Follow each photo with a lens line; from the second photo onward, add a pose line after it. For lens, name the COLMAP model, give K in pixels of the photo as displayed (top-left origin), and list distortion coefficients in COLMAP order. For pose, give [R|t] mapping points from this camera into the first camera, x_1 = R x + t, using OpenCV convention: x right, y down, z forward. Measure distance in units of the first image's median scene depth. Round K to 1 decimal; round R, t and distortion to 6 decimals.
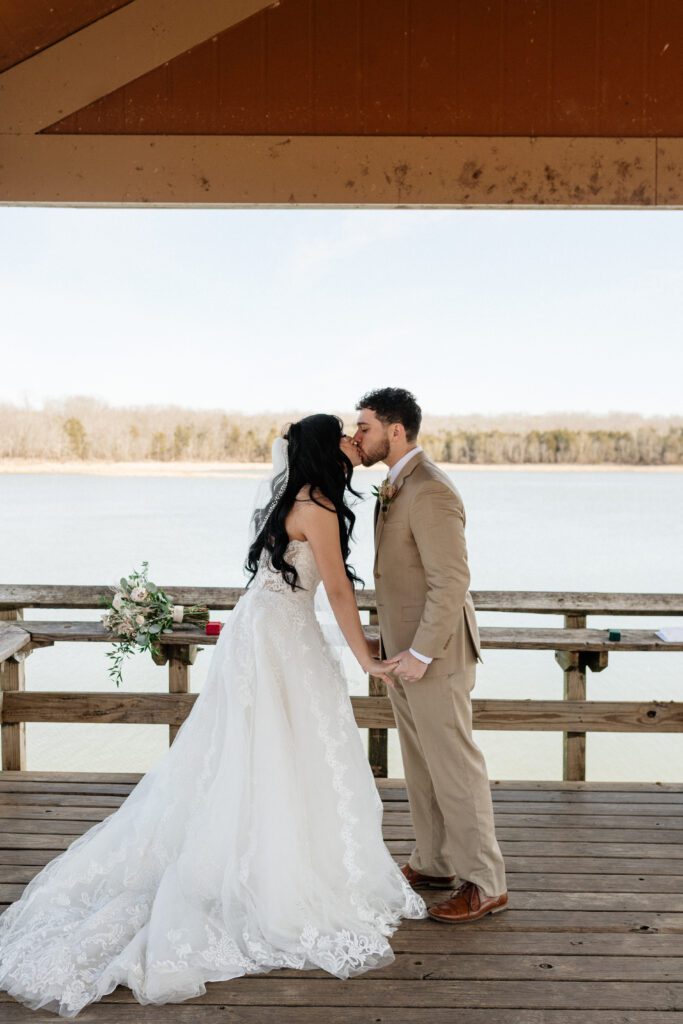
lens RADIAL K [[1015.4, 0, 322.0], [0, 1015.4, 509.7], [0, 0, 1]] dist [0.001082, -0.004792]
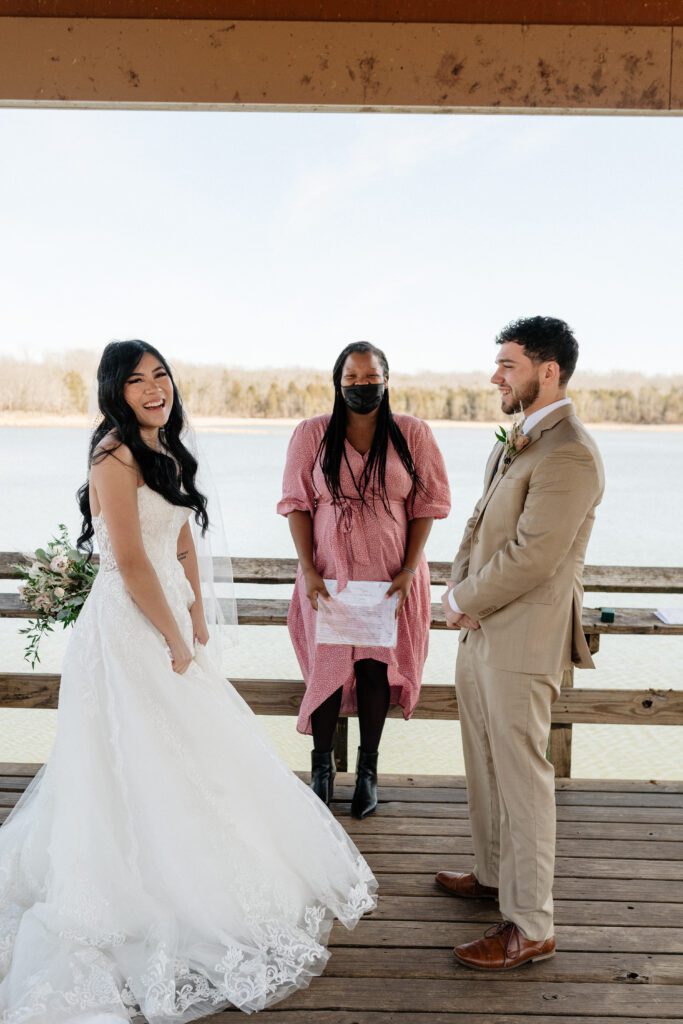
lens RADIAL K [[995.4, 0, 326.8], [0, 995.4, 523.6], [0, 0, 1]] dist [-0.002171, 0.003938]
pose [[0.999957, 0.009294, 0.000105, 0.047036], [-0.009284, 0.998266, 0.058122, -0.002348], [0.000435, -0.058121, 0.998309, 0.153457]]
